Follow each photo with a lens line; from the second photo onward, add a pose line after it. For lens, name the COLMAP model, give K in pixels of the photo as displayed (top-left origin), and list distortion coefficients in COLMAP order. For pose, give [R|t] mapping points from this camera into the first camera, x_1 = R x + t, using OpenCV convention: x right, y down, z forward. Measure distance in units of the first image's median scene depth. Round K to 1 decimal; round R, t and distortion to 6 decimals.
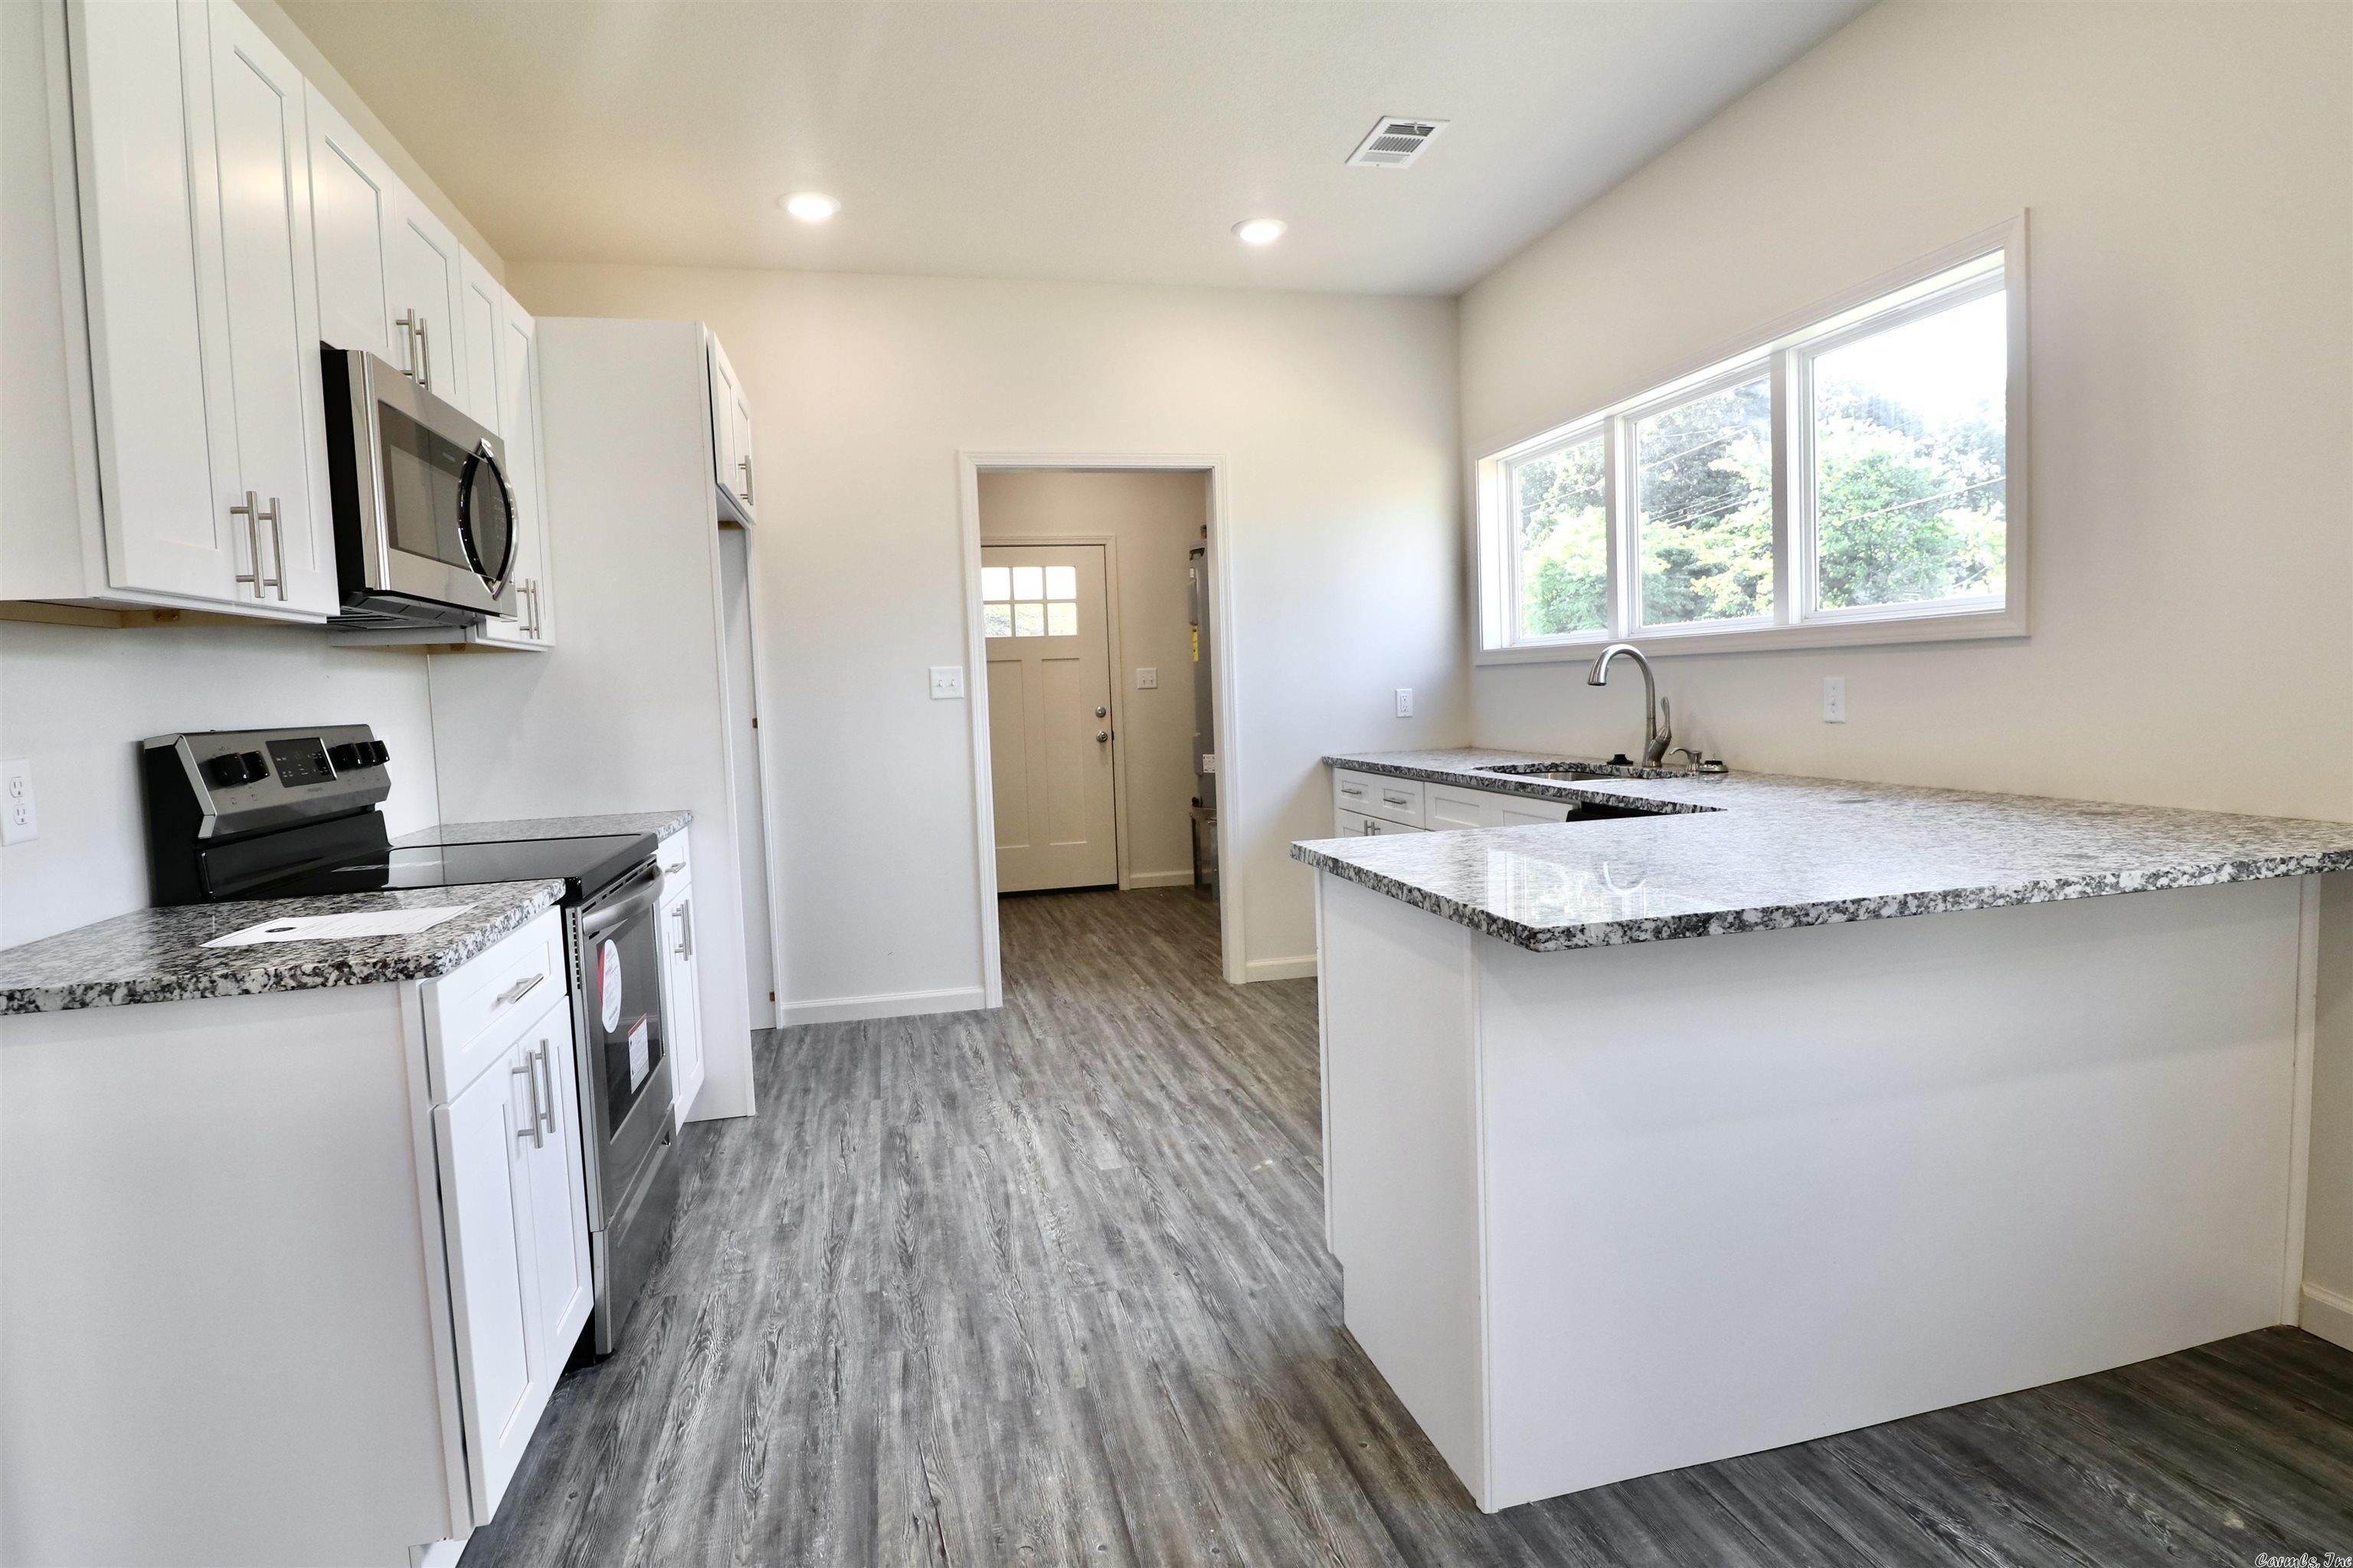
lens RADIAL K [[1211.2, 0, 1176.3], [0, 1211.2, 763.0], [0, 0, 1]] dist [-0.020535, -0.000283]
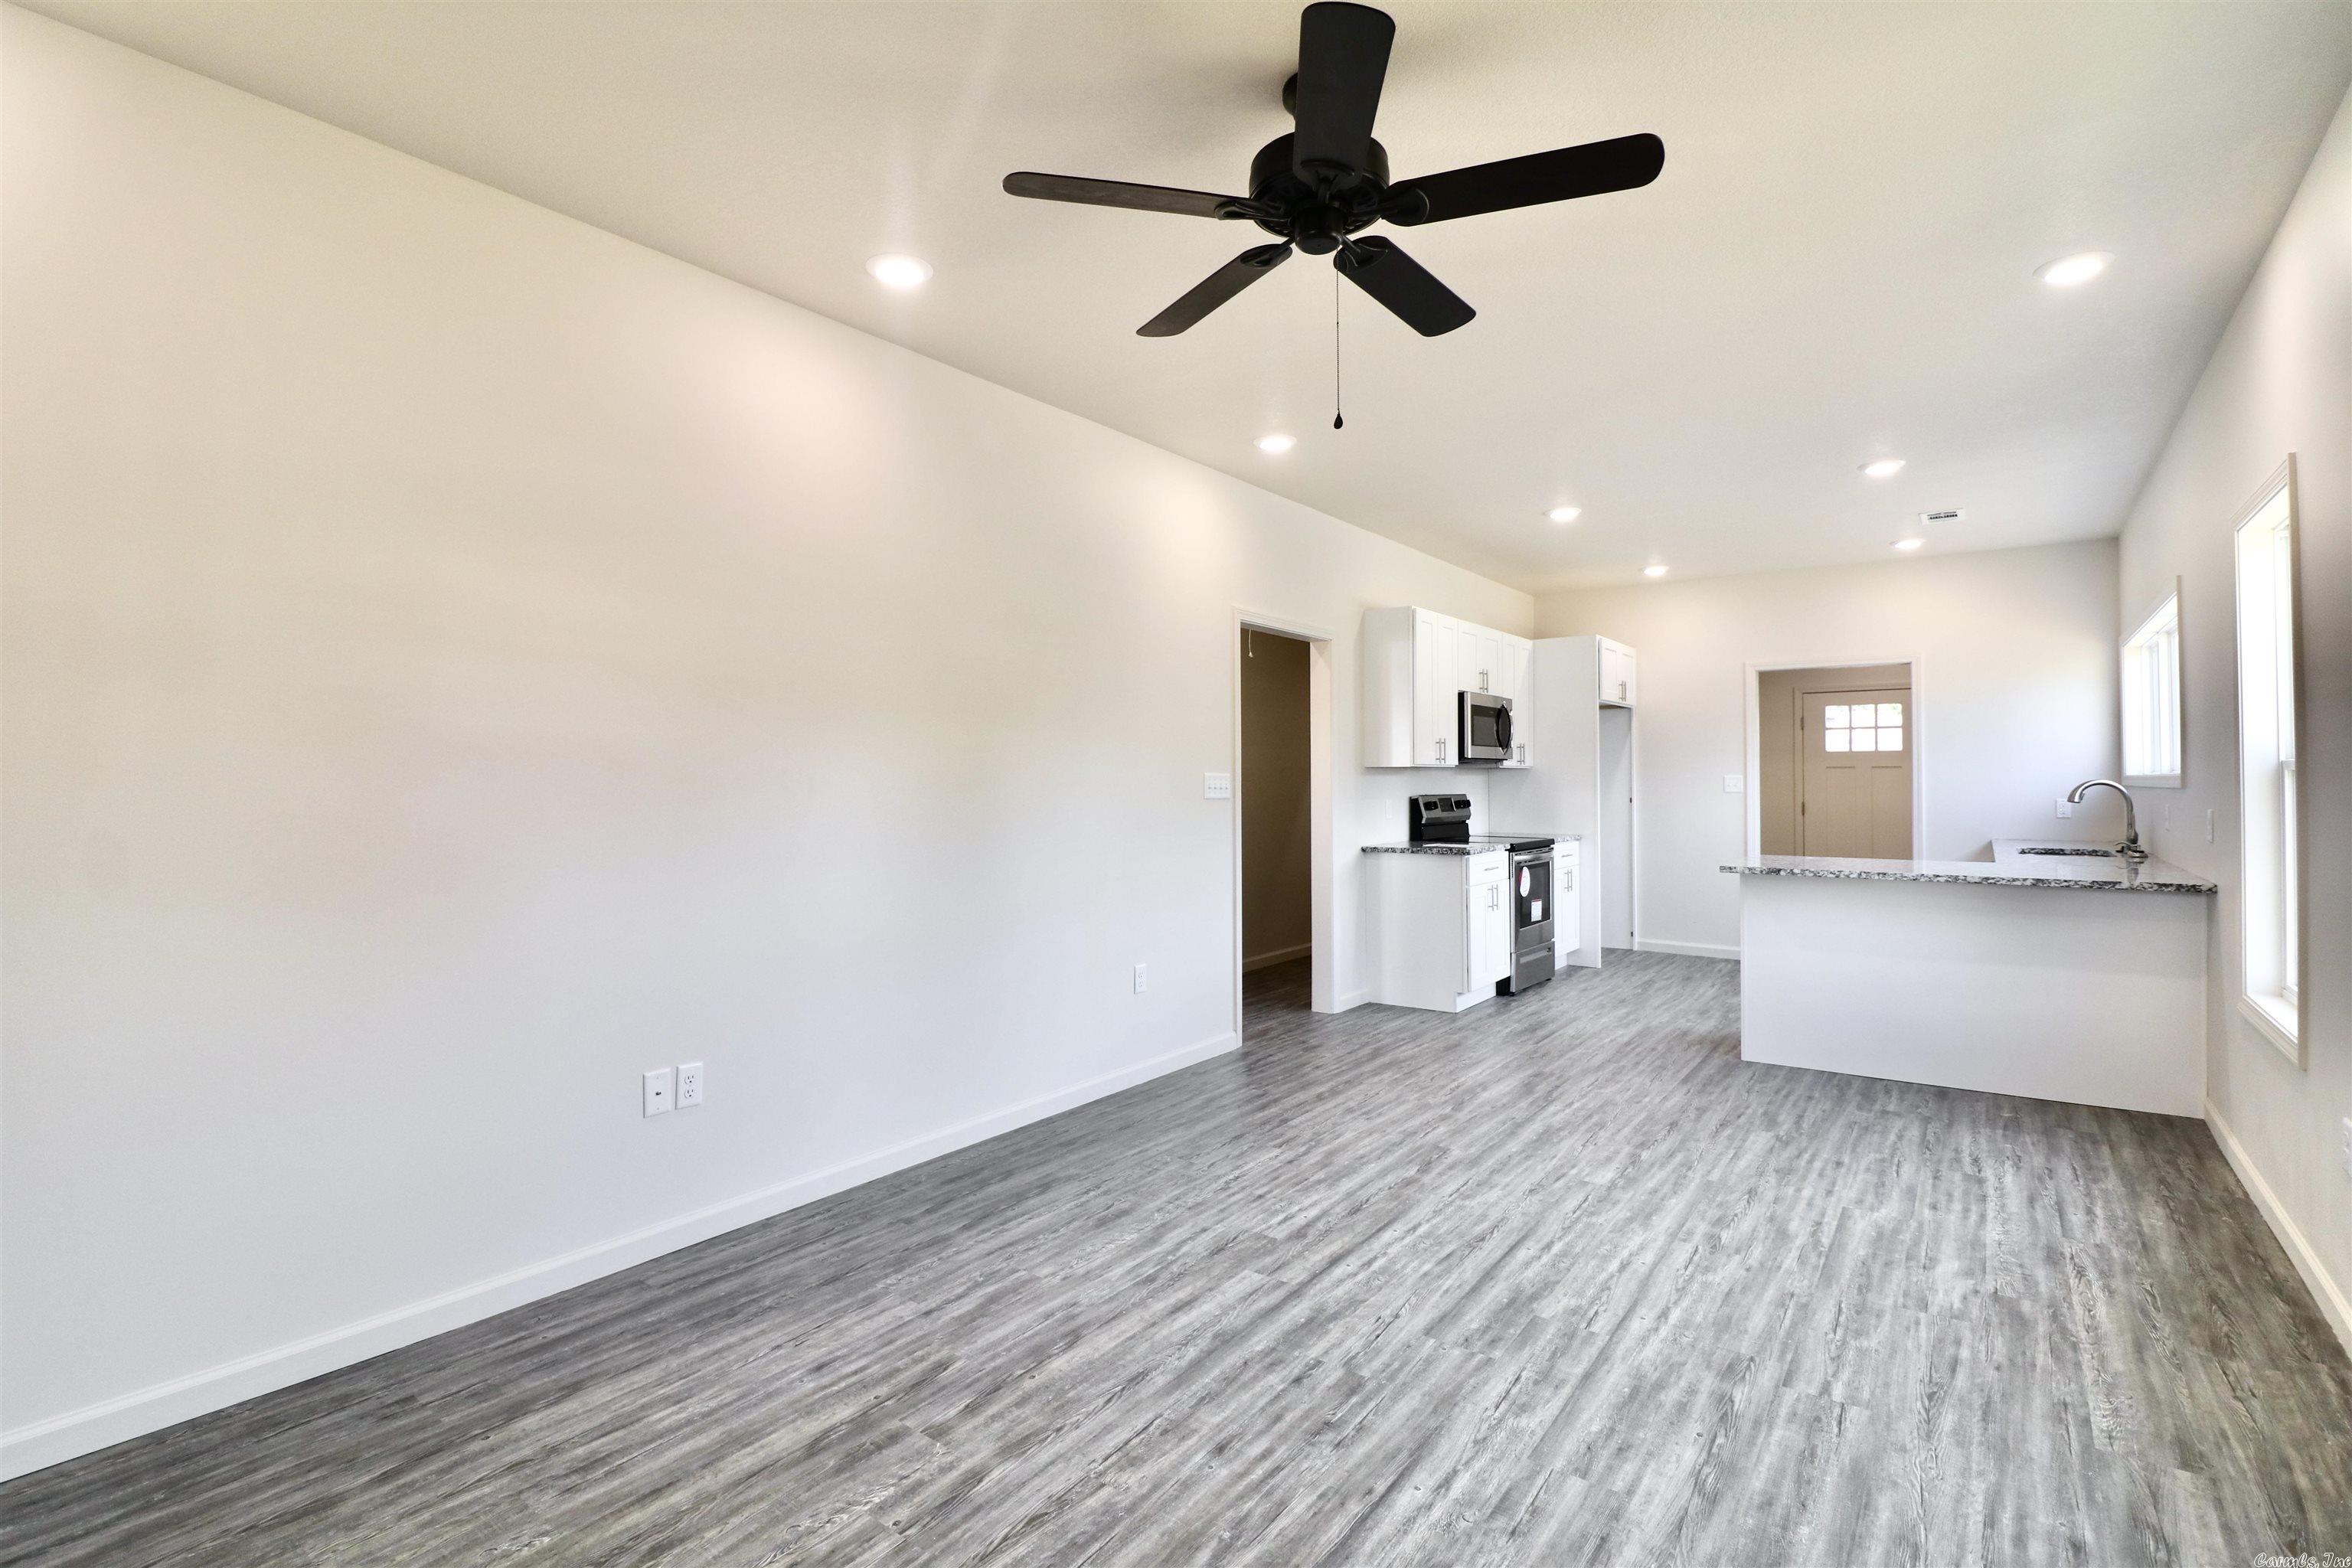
lens RADIAL K [[1088.0, 0, 1164.8], [0, 1088.0, 766.3], [0, 0, 1]] dist [-0.004677, -0.010242]
pose [[0.634820, 0.028022, -0.772152, 0.989358], [-0.071778, 0.997159, -0.022824, 0.015548], [0.769319, 0.069913, 0.635028, -1.371125]]
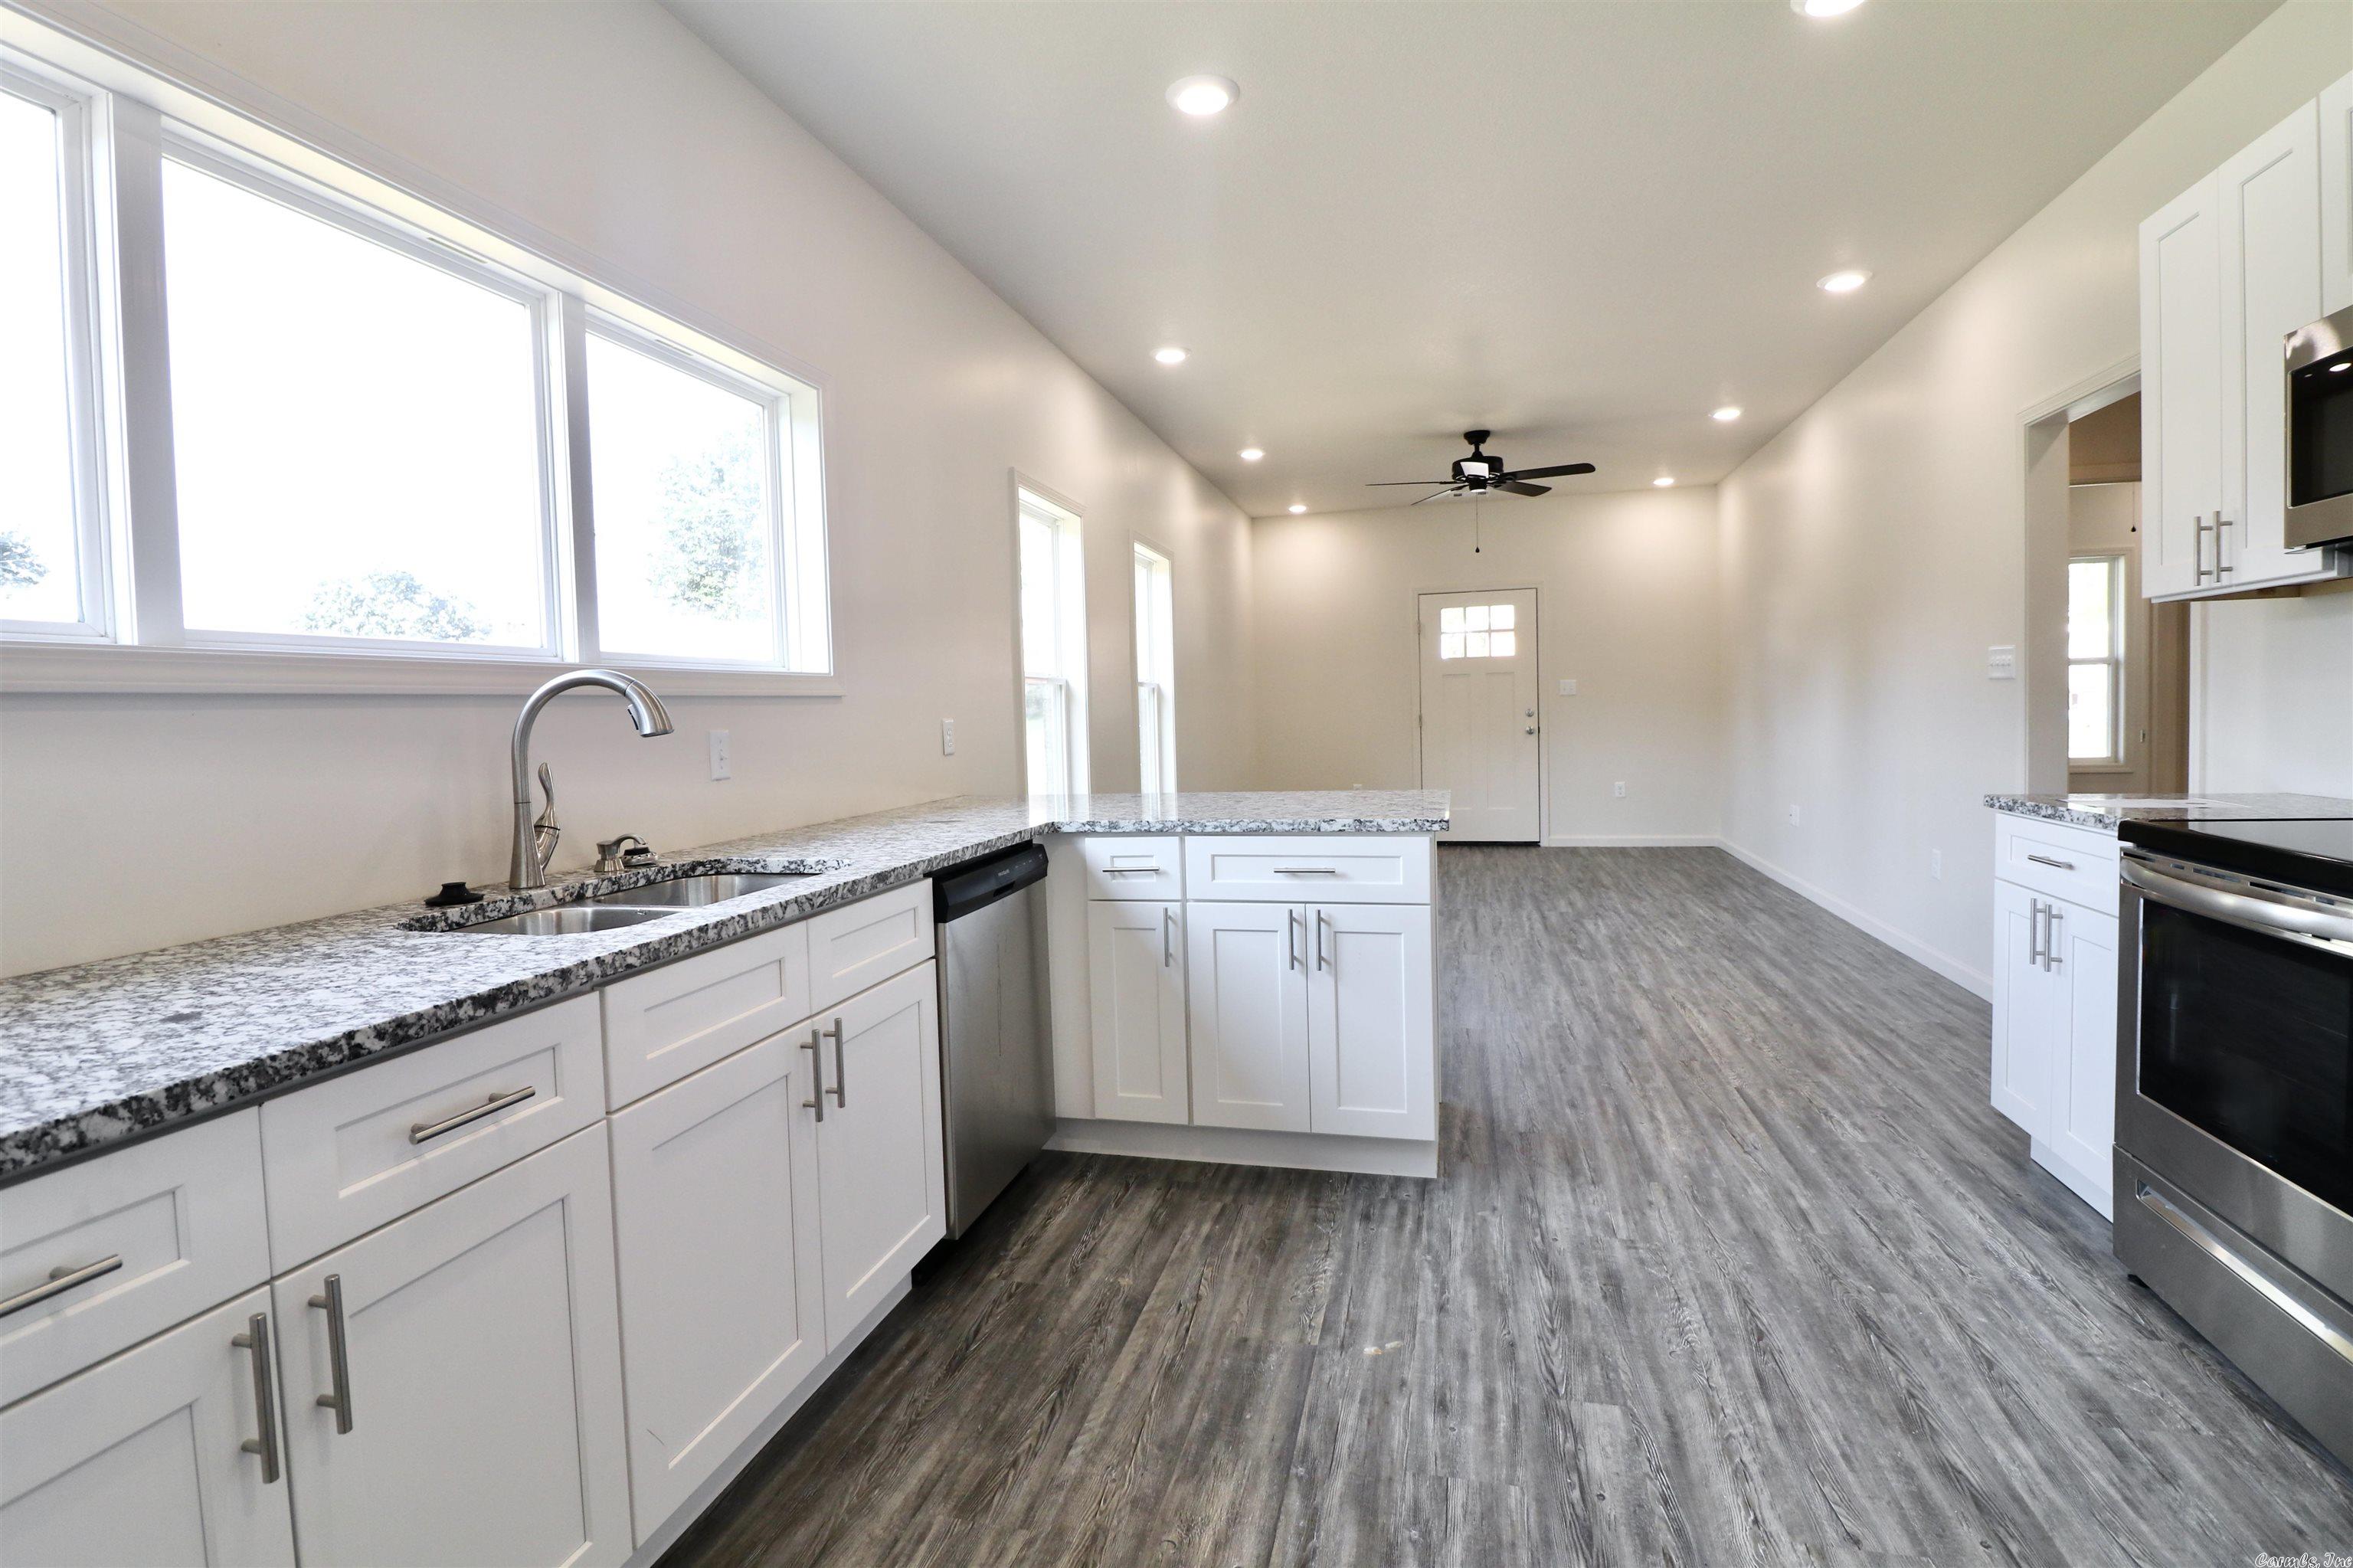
lens RADIAL K [[1126.1, 0, 1164.9], [0, 1126.1, 762.7], [0, 0, 1]] dist [0.004090, -0.016522]
pose [[-0.879908, 0.042792, 0.473214, -0.176052], [0.093277, 0.992113, 0.083728, -0.102534], [-0.465899, 0.117812, -0.876960, 1.890175]]
